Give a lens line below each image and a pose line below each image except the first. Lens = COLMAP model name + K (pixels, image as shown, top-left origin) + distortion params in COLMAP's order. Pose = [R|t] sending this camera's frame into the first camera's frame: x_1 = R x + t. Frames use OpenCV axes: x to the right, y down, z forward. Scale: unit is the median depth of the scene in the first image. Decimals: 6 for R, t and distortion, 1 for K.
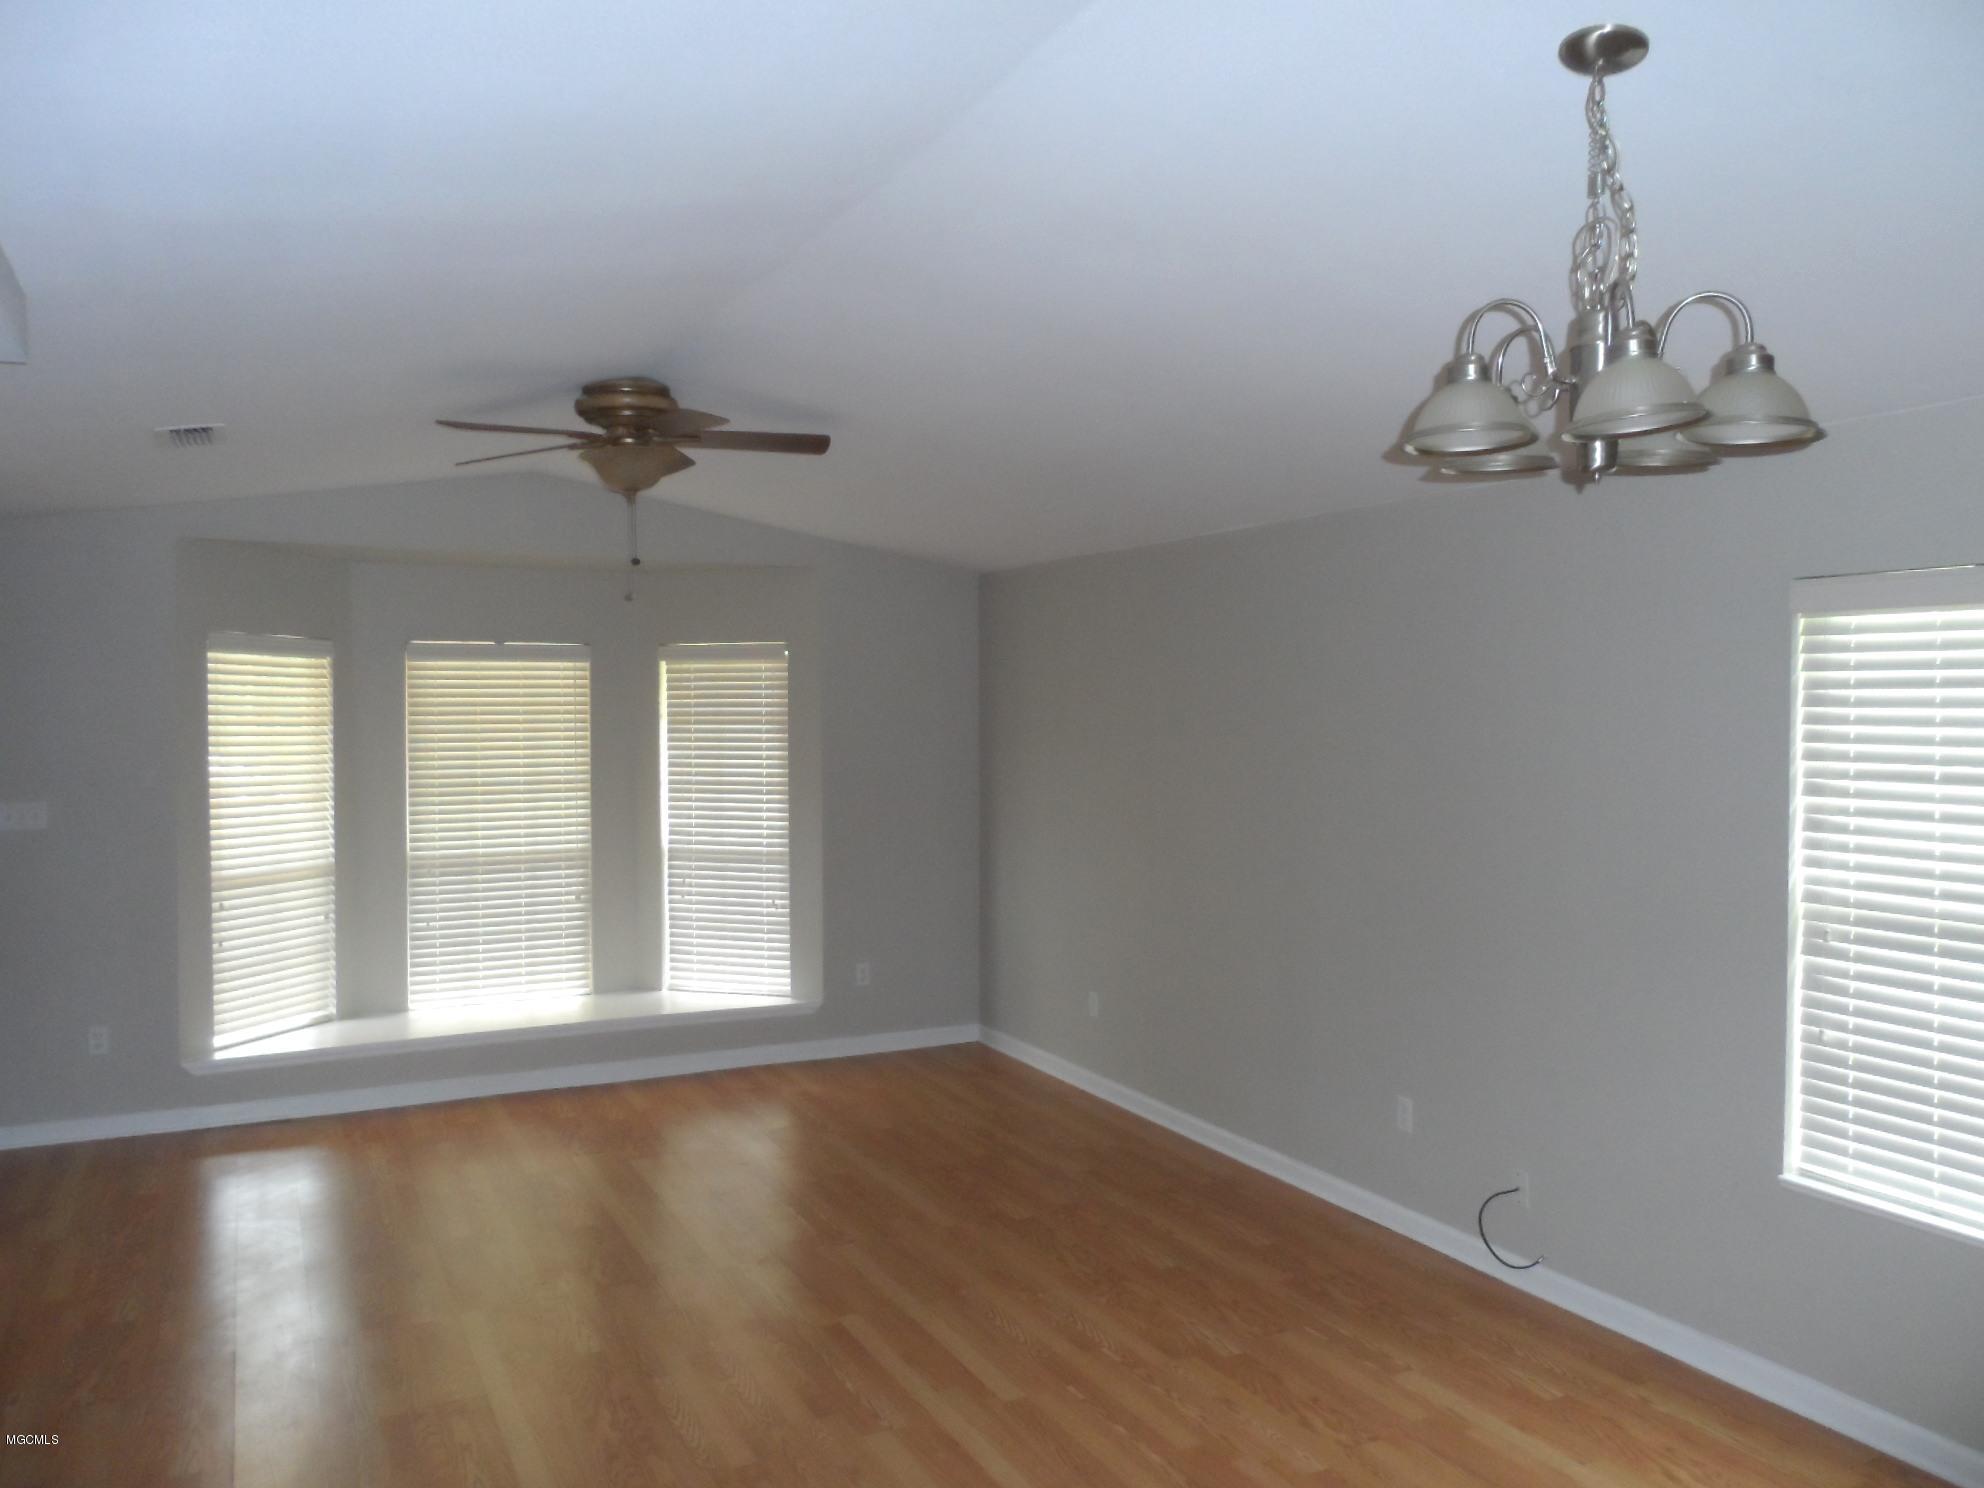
lens RADIAL K [[1501.5, 0, 987.5], [0, 1501.5, 743.6], [0, 0, 1]] dist [-0.011680, 0.008929]
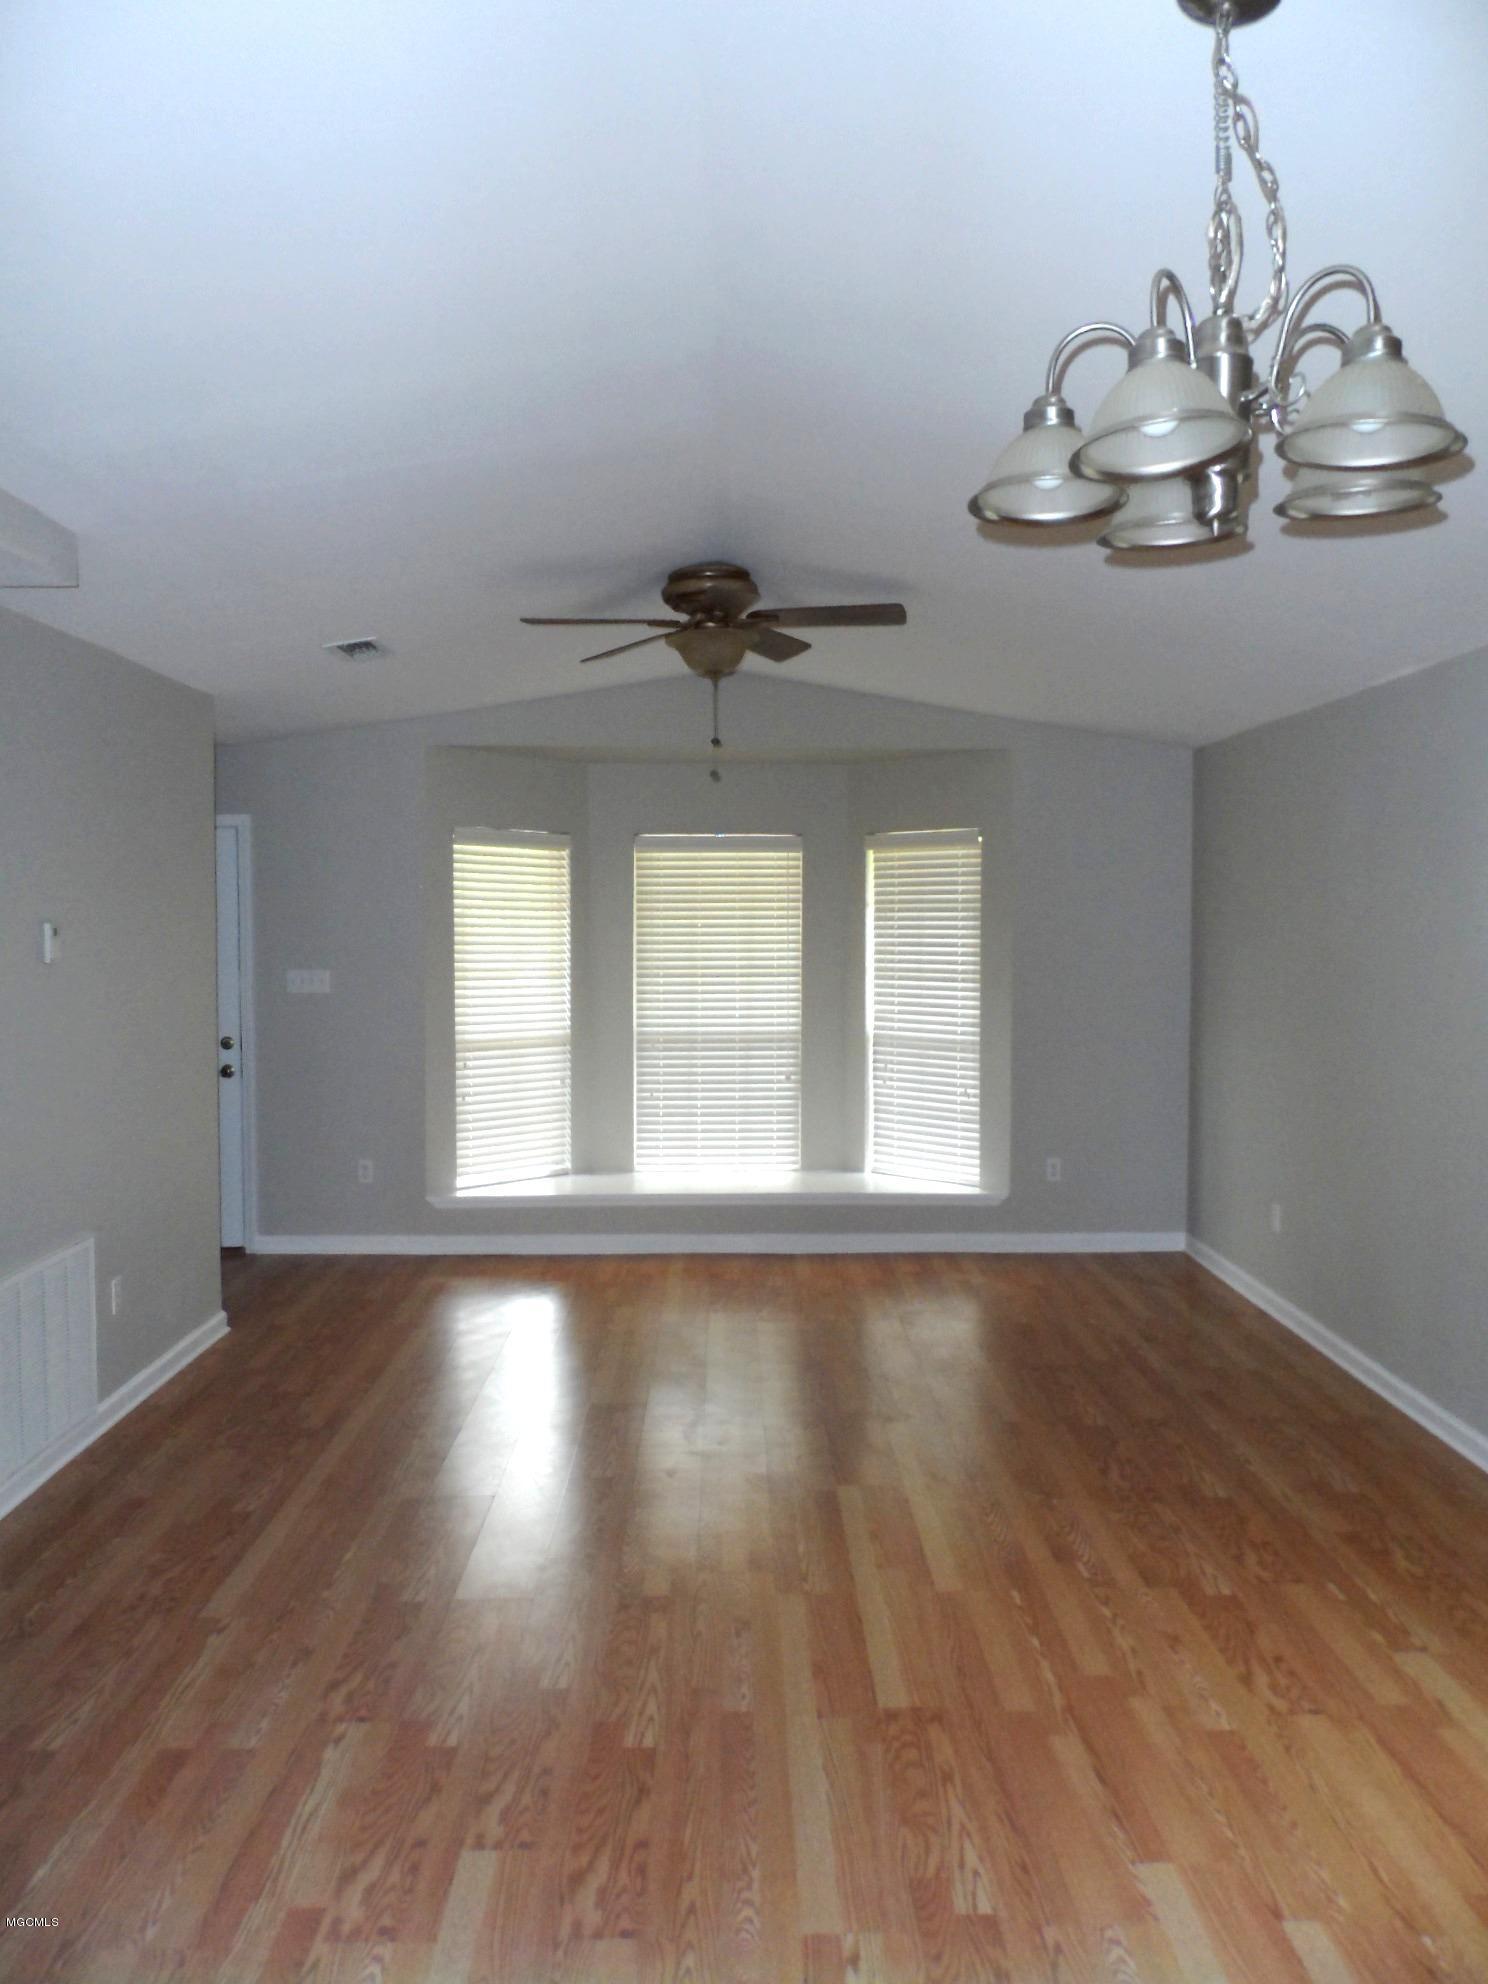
lens RADIAL K [[1501.5, 0, 753.2], [0, 1501.5, 992.7], [0, 0, 1]] dist [-0.011680, 0.008929]
pose [[0.903248, 0.022946, -0.428506, 0.161004], [-0.012889, 0.999570, 0.026356, 0.017044], [0.428926, -0.018282, 0.903155, 0.047477]]
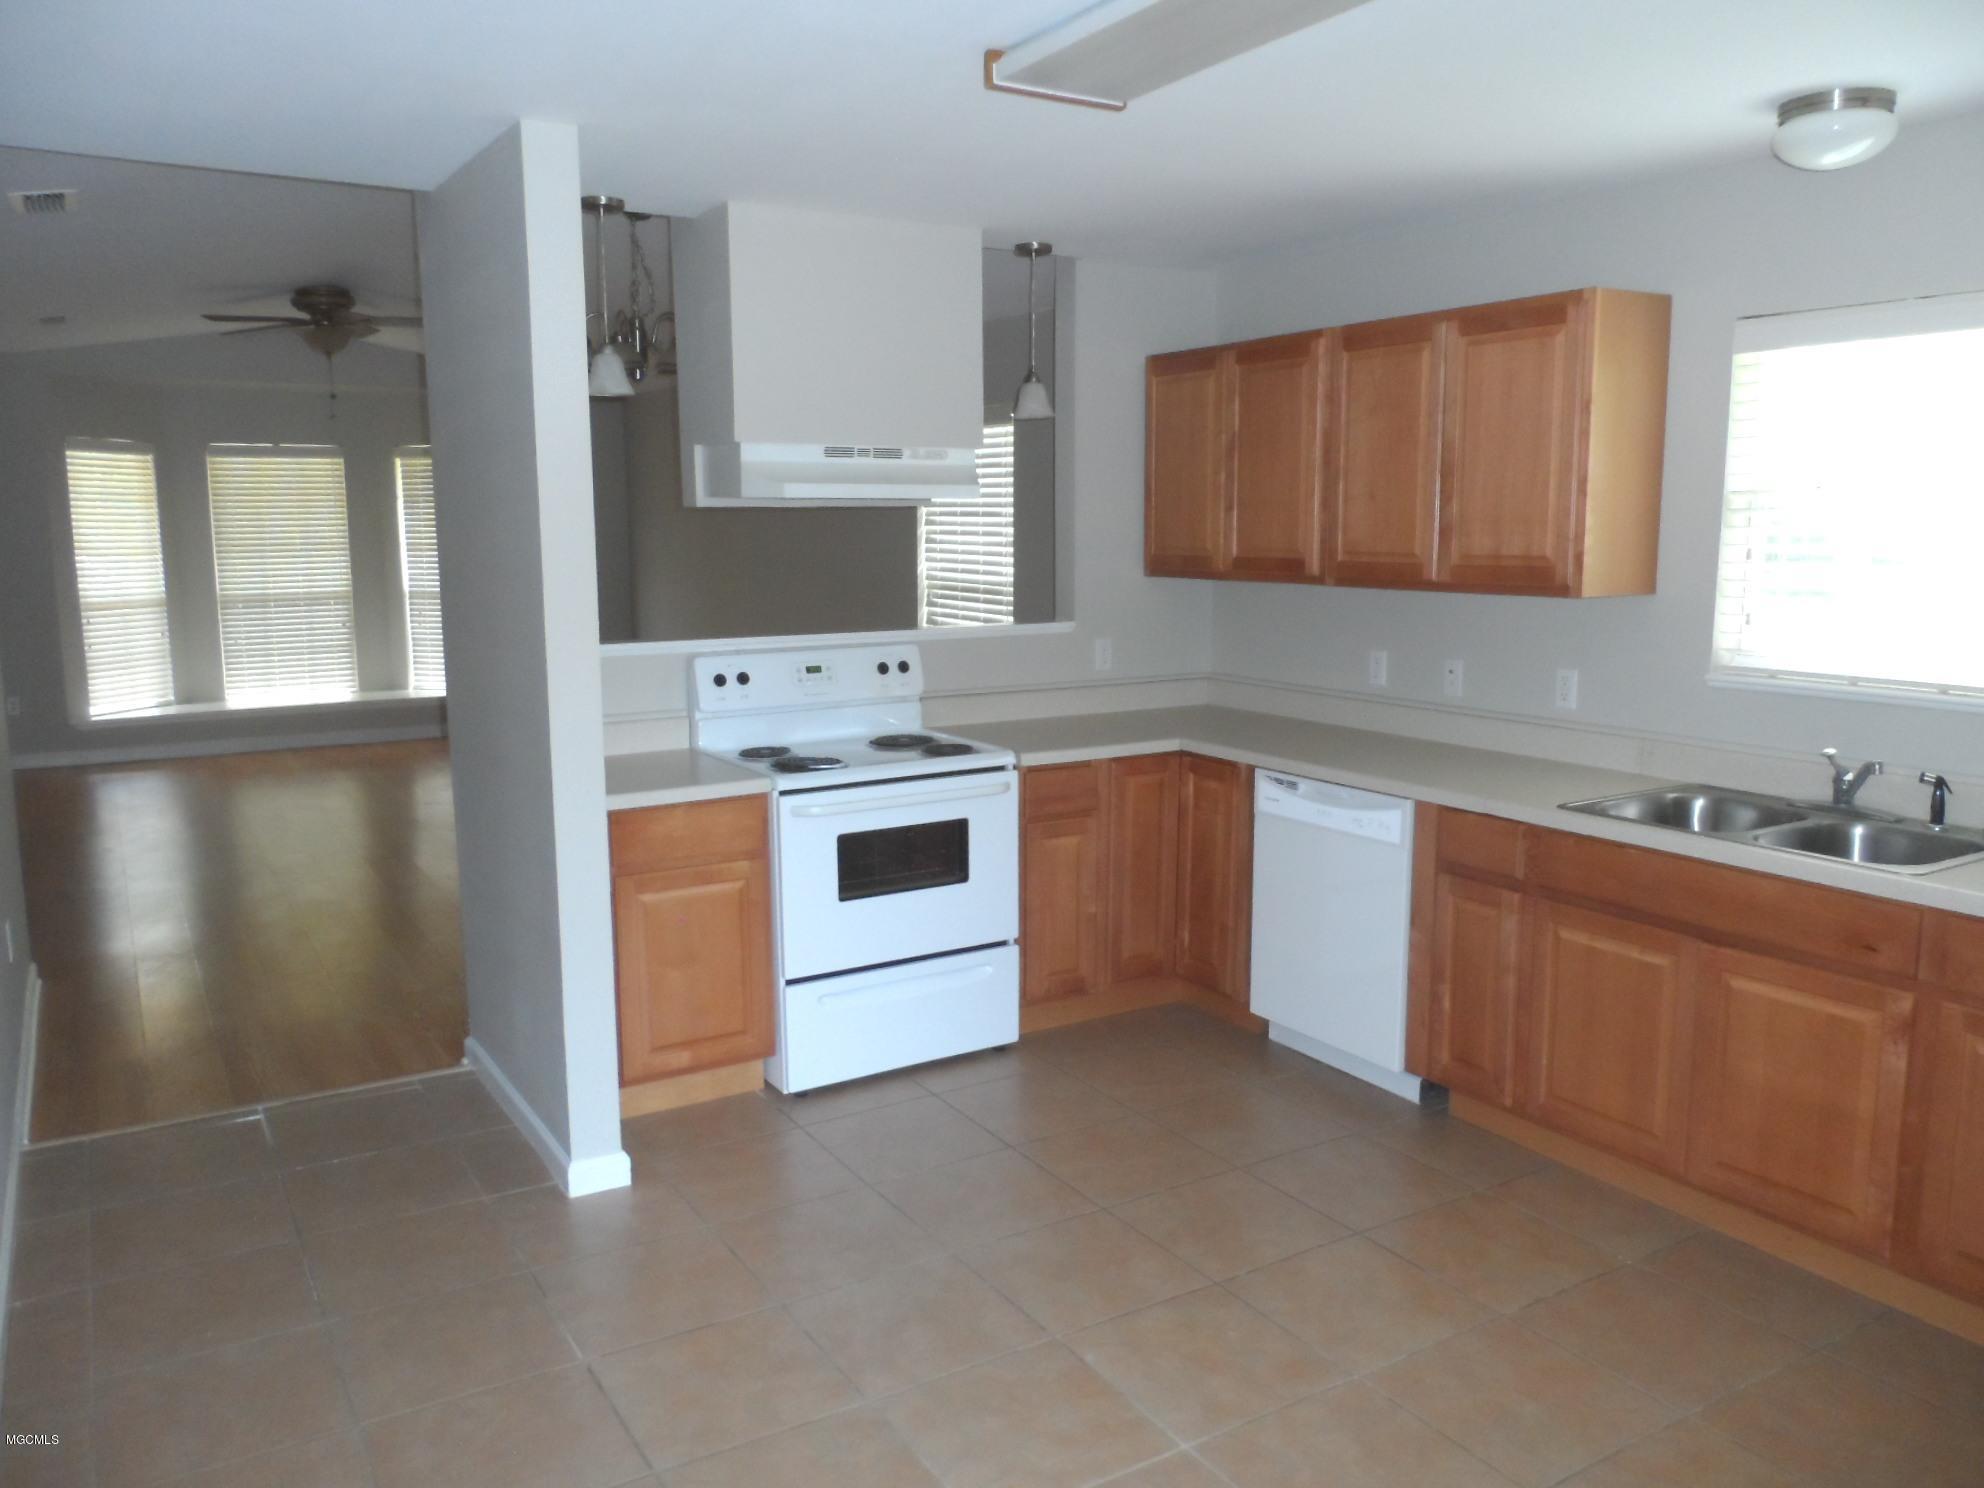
lens RADIAL K [[1501.5, 0, 987.5], [0, 1501.5, 743.6], [0, 0, 1]] dist [-0.011680, 0.008929]
pose [[0.996904, -0.012627, 0.077614, 0.242075], [0.002485, 0.991588, 0.129413, 0.032837], [-0.078595, -0.128820, 0.988549, -0.512381]]
